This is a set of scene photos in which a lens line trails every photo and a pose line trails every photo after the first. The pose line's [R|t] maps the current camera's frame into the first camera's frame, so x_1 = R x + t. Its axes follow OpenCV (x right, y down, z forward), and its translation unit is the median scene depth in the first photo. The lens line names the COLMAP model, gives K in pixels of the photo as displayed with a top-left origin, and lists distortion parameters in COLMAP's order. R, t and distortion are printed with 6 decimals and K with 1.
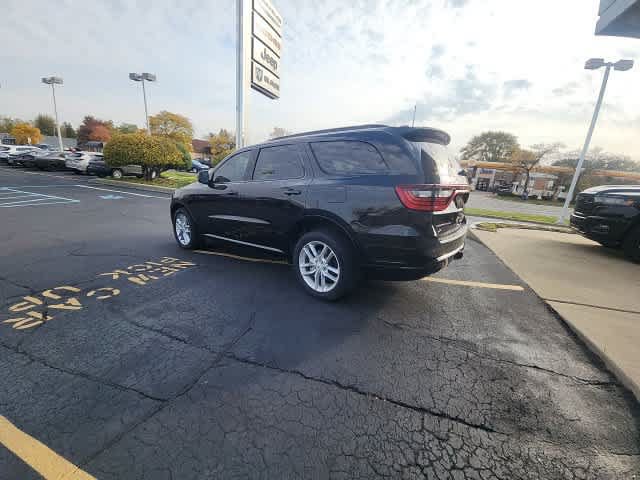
lens RADIAL K [[261.6, 0, 321.1], [0, 261.6, 239.0], [0, 0, 1]] dist [0.019070, -0.012631]
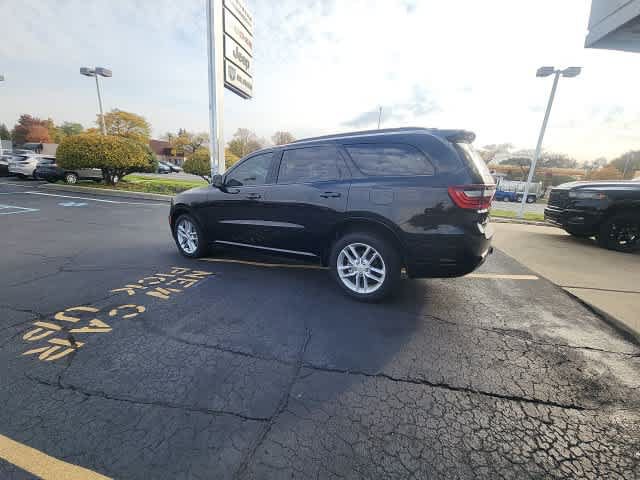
lens RADIAL K [[261.6, 0, 320.9], [0, 261.6, 238.8], [0, 0, 1]] dist [0.019070, -0.012631]
pose [[0.991888, -0.043860, 0.119309, -0.207951], [0.044195, 0.999023, -0.000168, -0.010340], [-0.119185, 0.005440, 0.992857, 0.017288]]
